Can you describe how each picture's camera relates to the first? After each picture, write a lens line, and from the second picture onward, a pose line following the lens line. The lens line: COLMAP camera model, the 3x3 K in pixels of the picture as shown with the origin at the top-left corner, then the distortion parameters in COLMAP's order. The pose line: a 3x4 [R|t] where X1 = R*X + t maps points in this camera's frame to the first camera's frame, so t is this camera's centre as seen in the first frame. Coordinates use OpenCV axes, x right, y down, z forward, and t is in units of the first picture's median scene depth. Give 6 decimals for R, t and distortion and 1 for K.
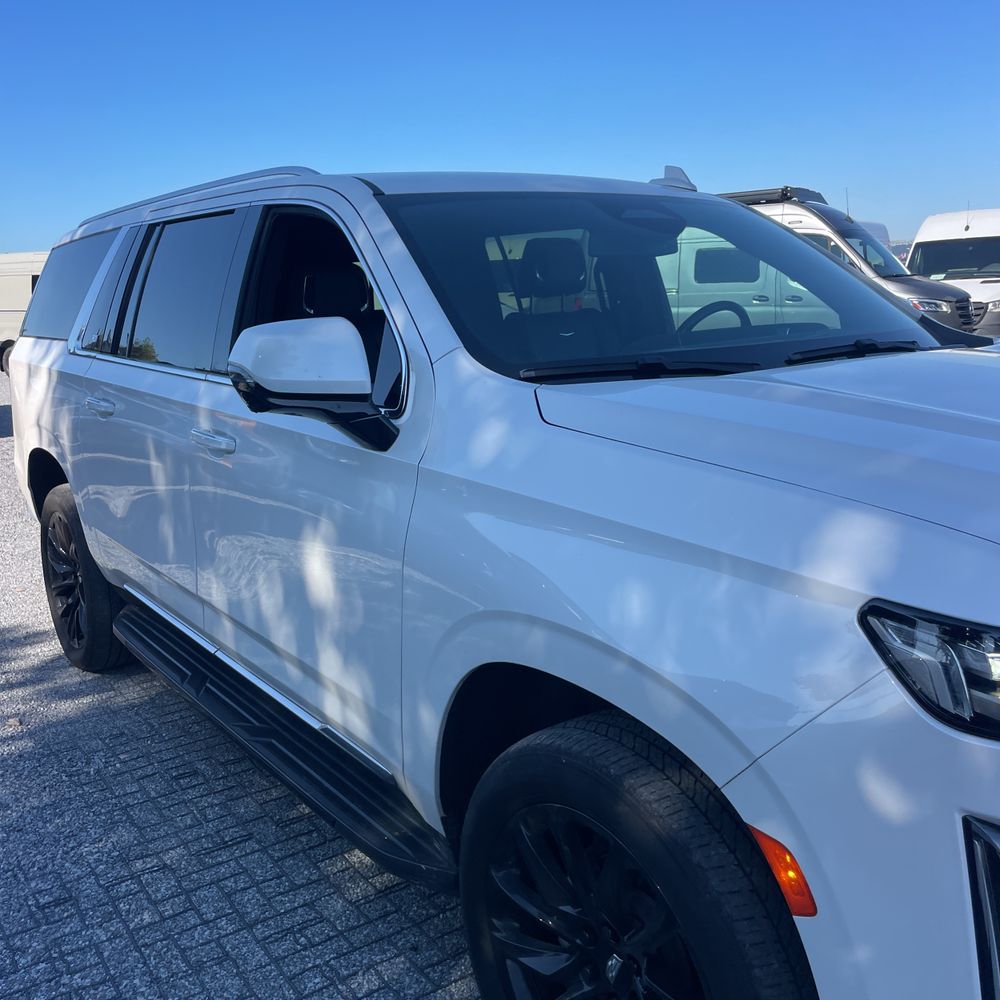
lens RADIAL K [[1010.1, 0, 498.1], [0, 1010.1, 485.7], [0, 0, 1]] dist [0.083714, -0.109709]
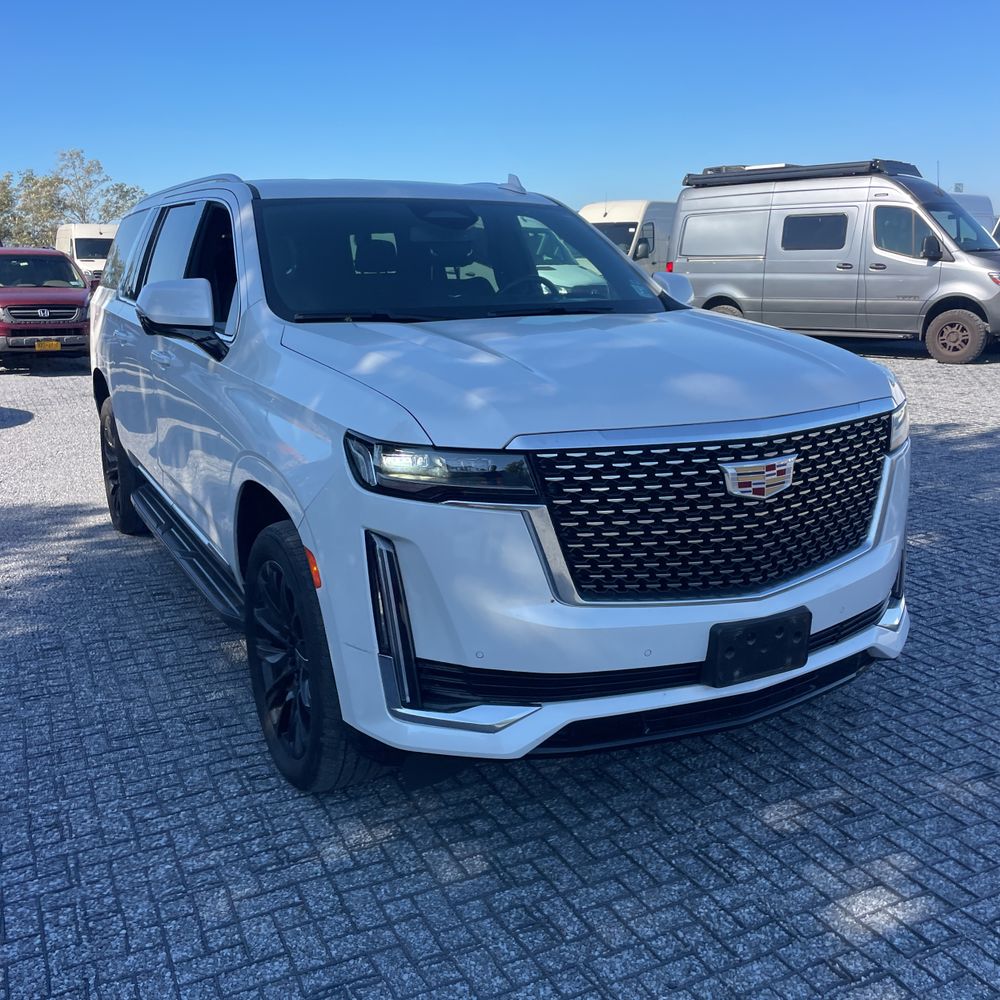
lens RADIAL K [[1010.1, 0, 498.1], [0, 1010.1, 485.7], [0, 0, 1]] dist [0.083714, -0.109709]
pose [[0.988331, 0.056644, -0.141400, 0.304979], [-0.051471, 0.997874, 0.039980, 0.040387], [0.143364, -0.032235, 0.989145, -0.299938]]
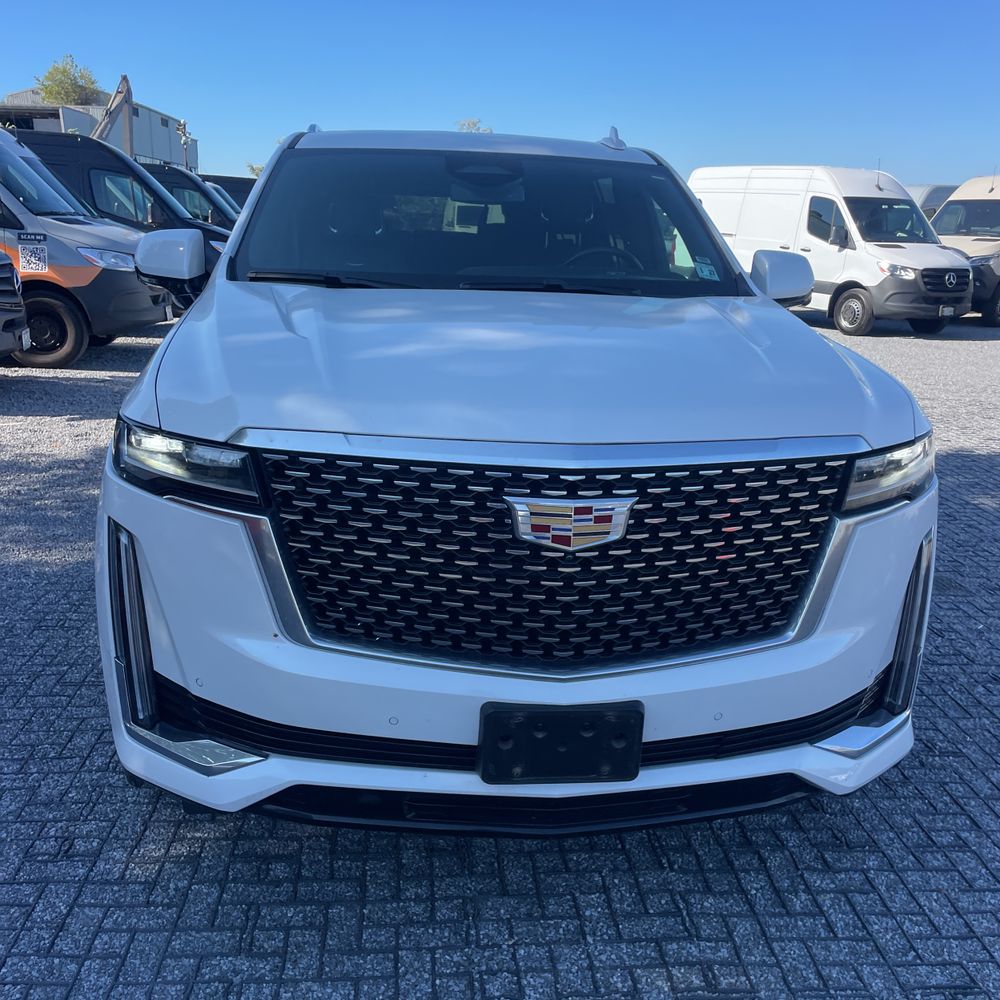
lens RADIAL K [[1010.1, 0, 498.1], [0, 1010.1, 485.7], [0, 0, 1]] dist [0.083714, -0.109709]
pose [[0.856965, 0.188834, -0.479534, 0.577556], [-0.157833, 0.981910, 0.104603, -0.009670], [0.490612, -0.013955, 0.871266, -0.073444]]
